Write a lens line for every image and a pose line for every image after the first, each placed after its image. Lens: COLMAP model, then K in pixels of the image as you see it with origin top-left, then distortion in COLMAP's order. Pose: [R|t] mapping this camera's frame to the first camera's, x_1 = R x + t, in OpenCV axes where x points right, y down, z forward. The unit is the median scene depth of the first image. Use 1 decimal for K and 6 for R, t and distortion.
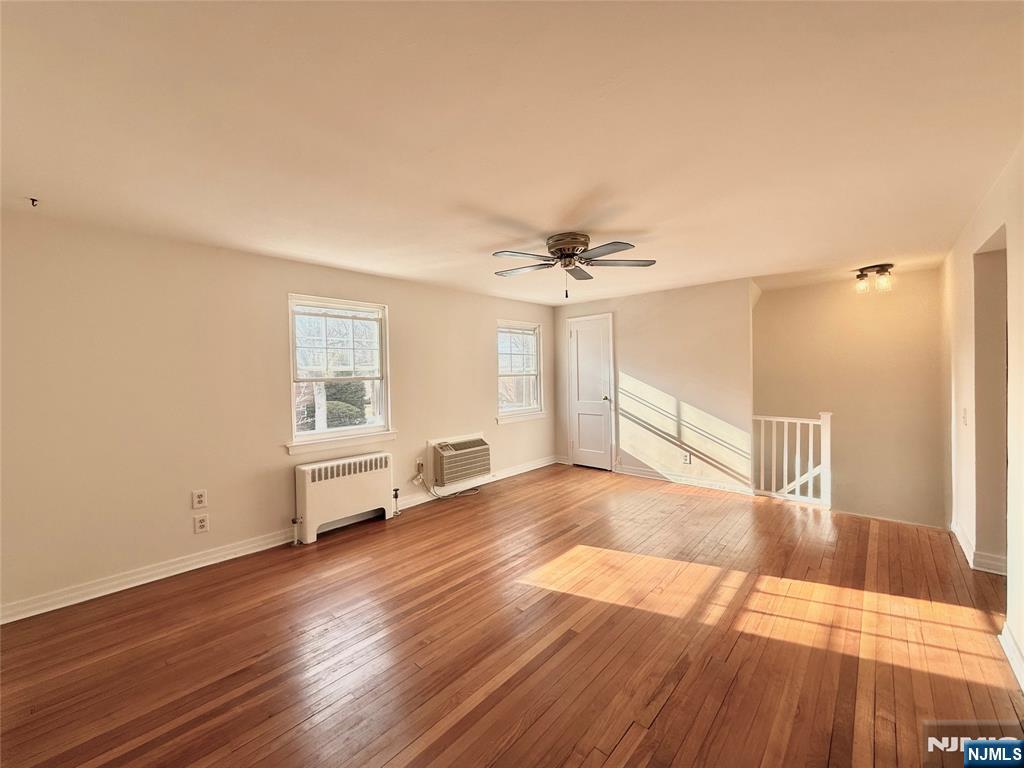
lens RADIAL K [[409.2, 0, 510.4], [0, 409.2, 385.4], [0, 0, 1]] dist [0.000153, 0.000755]
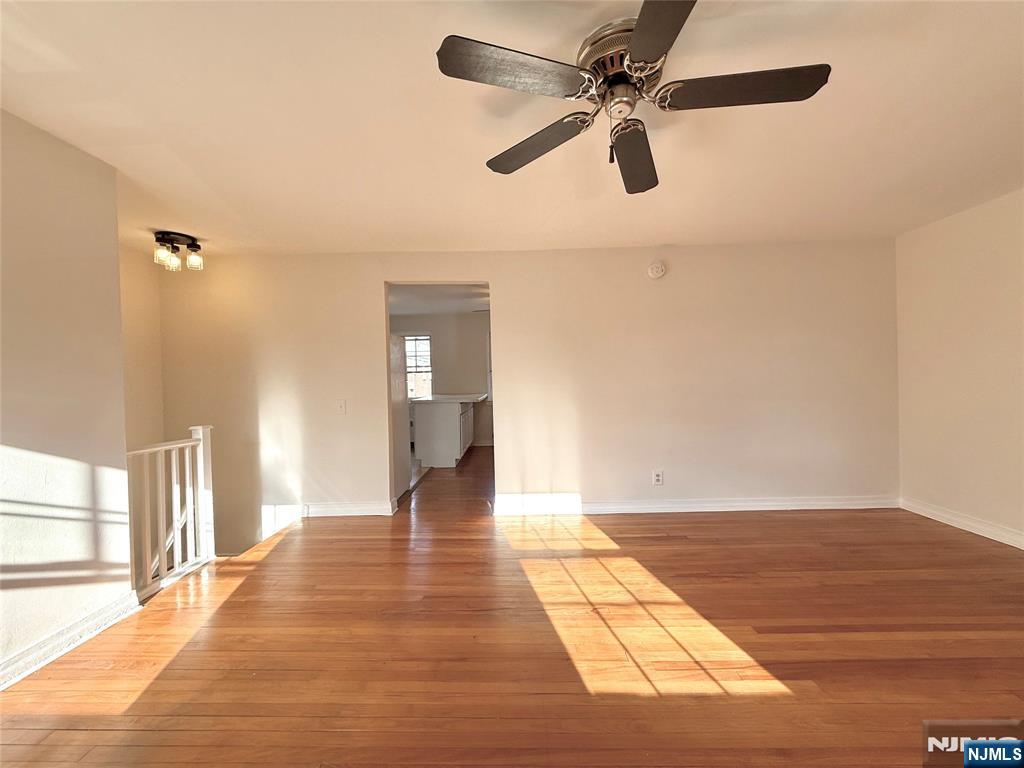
lens RADIAL K [[409.2, 0, 510.0], [0, 409.2, 382.4], [0, 0, 1]] dist [0.000153, 0.000755]
pose [[-0.655367, 0.031732, 0.754644, -0.095035], [0.061327, 0.998054, 0.011292, 0.016599], [-0.752817, 0.053680, -0.656038, 1.052058]]
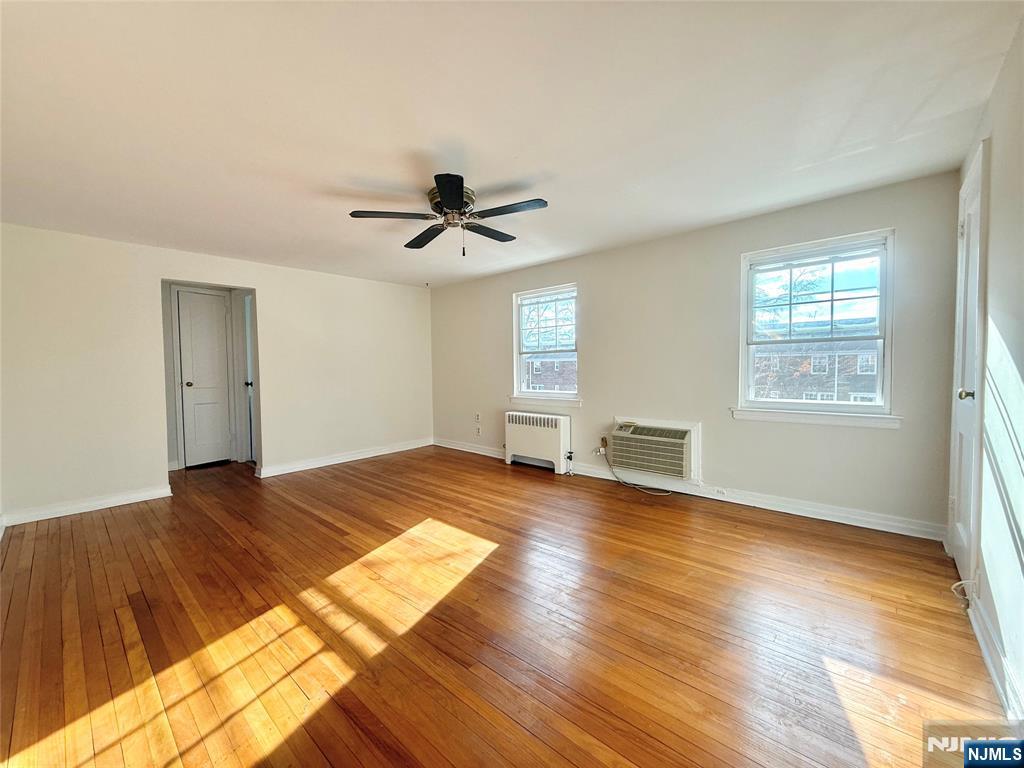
lens RADIAL K [[409.2, 0, 508.8], [0, 409.2, 384.6], [0, 0, 1]] dist [0.000153, 0.000755]
pose [[0.006547, 0.061430, -0.998090, 0.793995], [-0.015346, 0.998000, 0.061324, 0.009800], [0.999861, 0.014915, 0.007476, 0.820423]]
